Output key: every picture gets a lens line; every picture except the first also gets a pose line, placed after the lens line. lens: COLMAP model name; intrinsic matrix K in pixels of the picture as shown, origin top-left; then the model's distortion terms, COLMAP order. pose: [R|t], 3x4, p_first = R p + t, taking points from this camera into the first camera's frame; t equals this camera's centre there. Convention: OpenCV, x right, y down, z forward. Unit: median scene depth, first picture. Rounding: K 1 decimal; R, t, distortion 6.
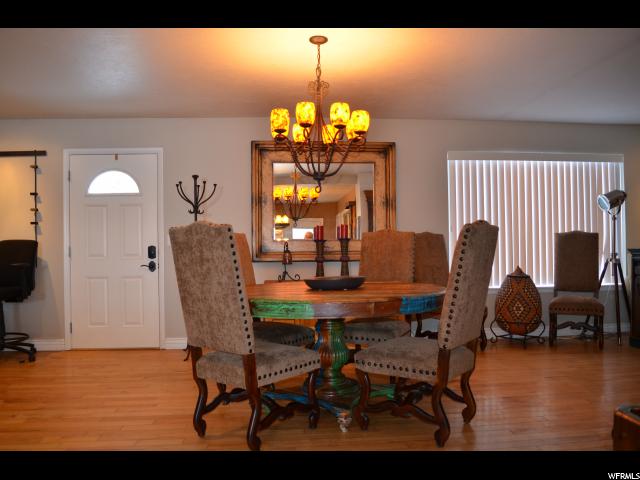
lens RADIAL K [[501.0, 0, 321.1], [0, 501.0, 242.4], [0, 0, 1]] dist [-0.084041, 0.009393]
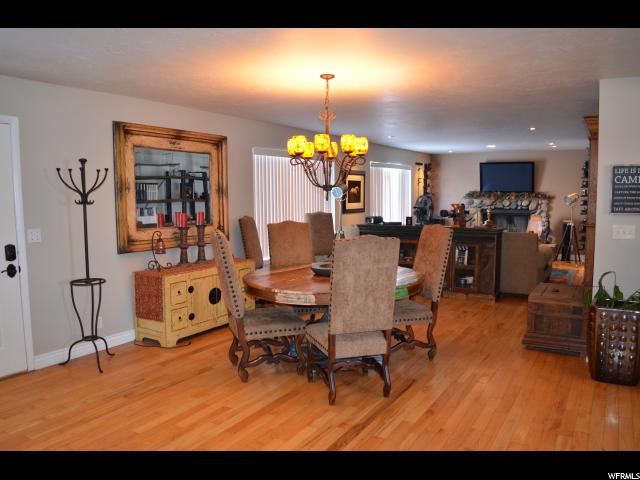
lens RADIAL K [[501.0, 0, 321.1], [0, 501.0, 242.4], [0, 0, 1]] dist [-0.084041, 0.009393]
pose [[0.590235, -0.067010, 0.804445, -0.662004], [-0.006645, 0.996111, 0.087851, -0.066026], [-0.807204, -0.057198, 0.587494, 0.164635]]
